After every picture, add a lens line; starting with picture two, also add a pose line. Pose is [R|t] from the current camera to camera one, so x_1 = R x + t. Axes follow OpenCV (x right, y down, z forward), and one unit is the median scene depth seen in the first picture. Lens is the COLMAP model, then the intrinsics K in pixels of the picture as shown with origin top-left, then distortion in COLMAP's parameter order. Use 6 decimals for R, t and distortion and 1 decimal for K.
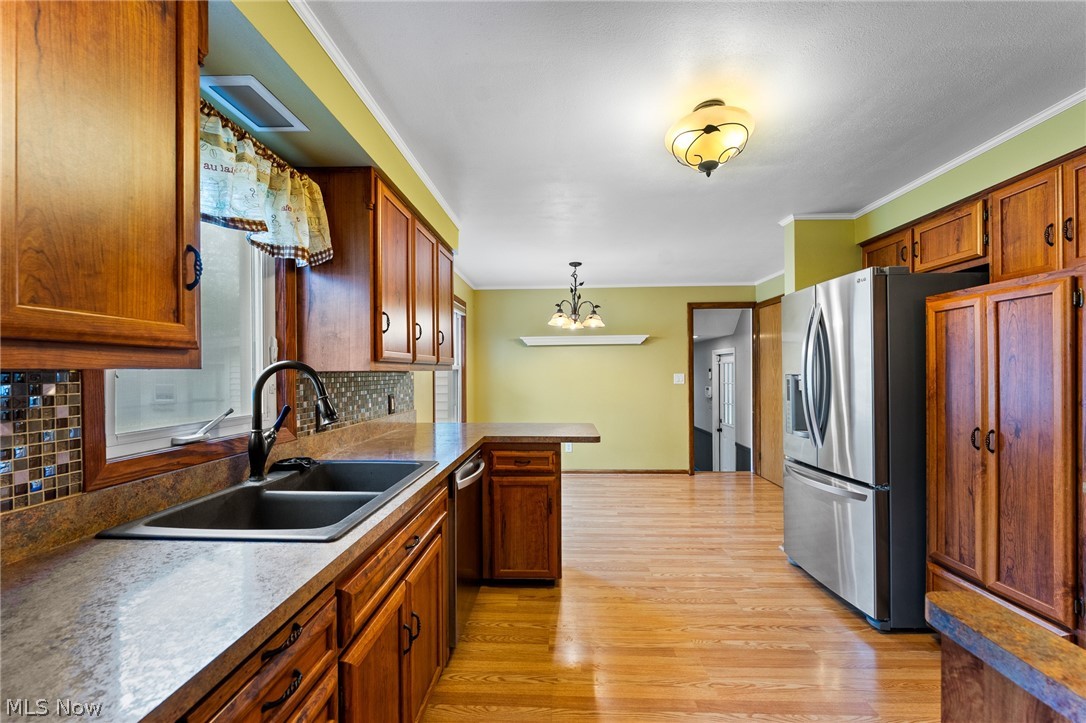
lens RADIAL K [[436.9, 0, 547.3], [0, 436.9, 369.7], [0, 0, 1]] dist [-0.005552, 0.000371]
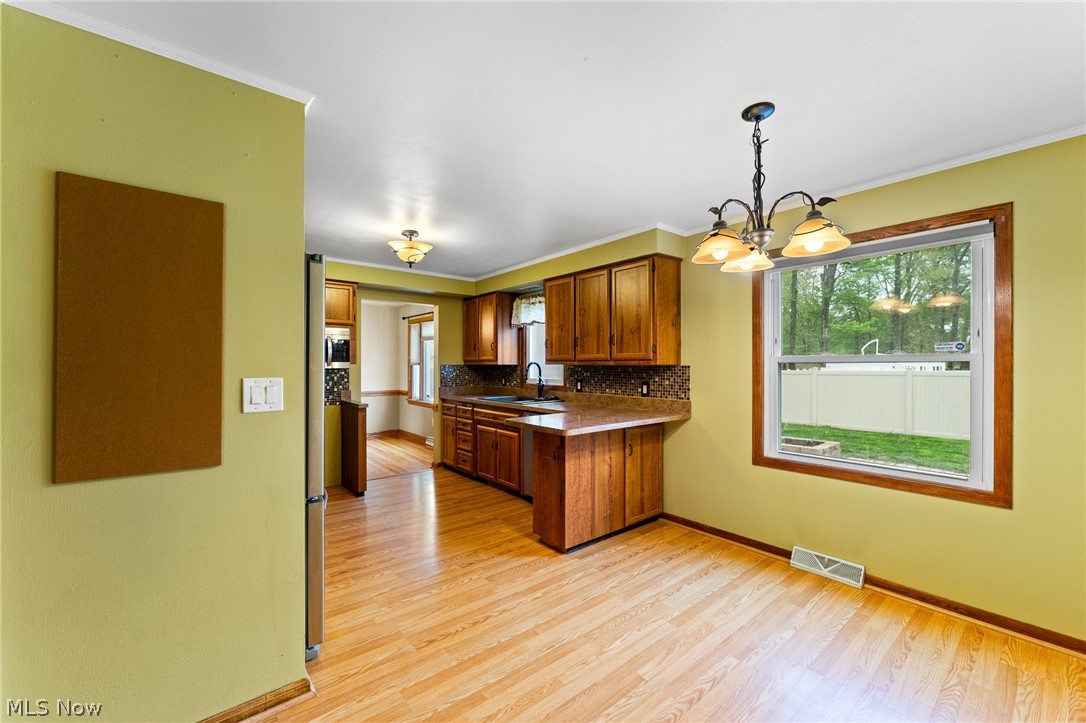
lens RADIAL K [[436.9, 0, 541.8], [0, 436.9, 366.1], [0, 0, 1]] dist [-0.005552, 0.000371]
pose [[-0.754548, 0.007717, -0.656200, 1.145174], [0.005447, 0.999970, 0.005497, -0.002821], [0.656222, 0.000573, -0.754567, 2.711122]]
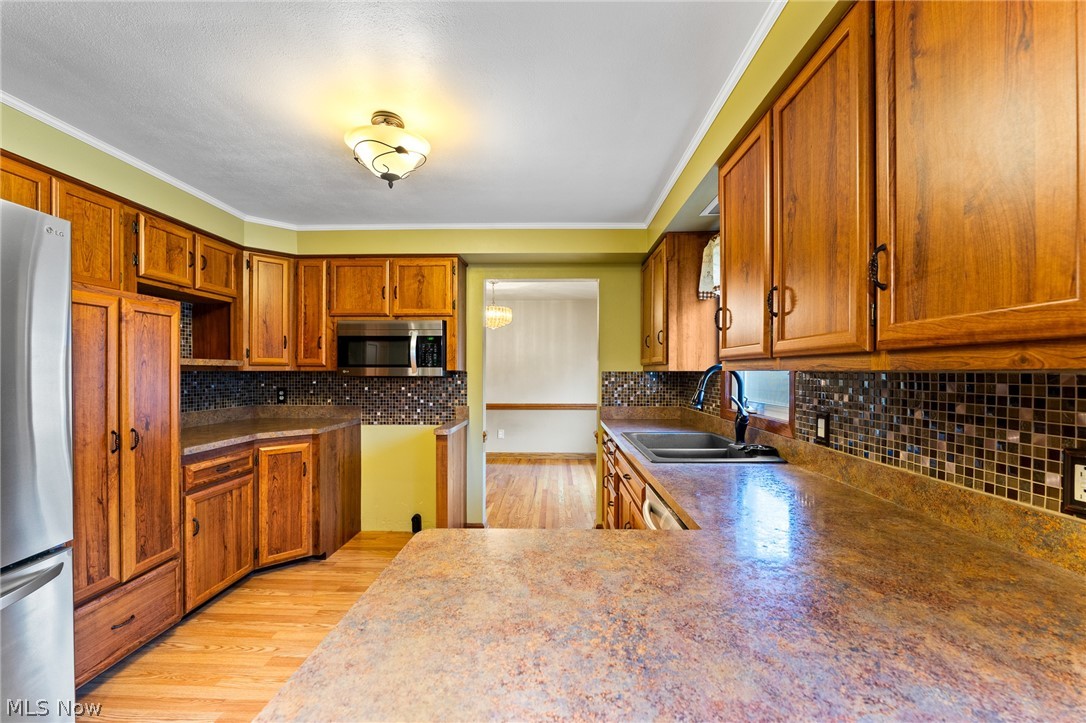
lens RADIAL K [[436.9, 0, 549.0], [0, 436.9, 373.0], [0, 0, 1]] dist [-0.005552, 0.000371]
pose [[-0.999879, 0.004969, -0.014772, 0.003324], [0.004981, 0.999987, -0.000731, 0.005913], [0.014769, -0.000805, -0.999891, 1.924350]]
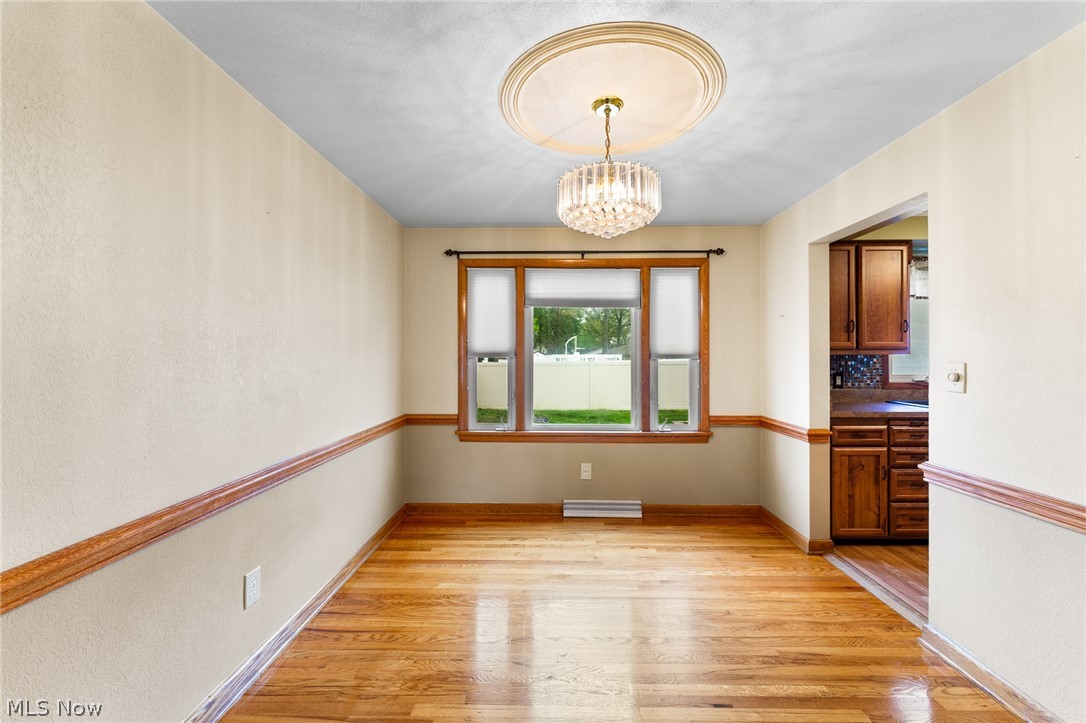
lens RADIAL K [[396.0, 0, 544.8], [0, 396.0, 357.3], [0, 0, 1]] dist [0.000675, 0.000126]
pose [[0.031446, 0.008493, -0.999469, 1.121343], [0.003030, 0.999958, 0.008592, -0.007826], [0.999501, -0.003299, 0.031419, -1.004145]]
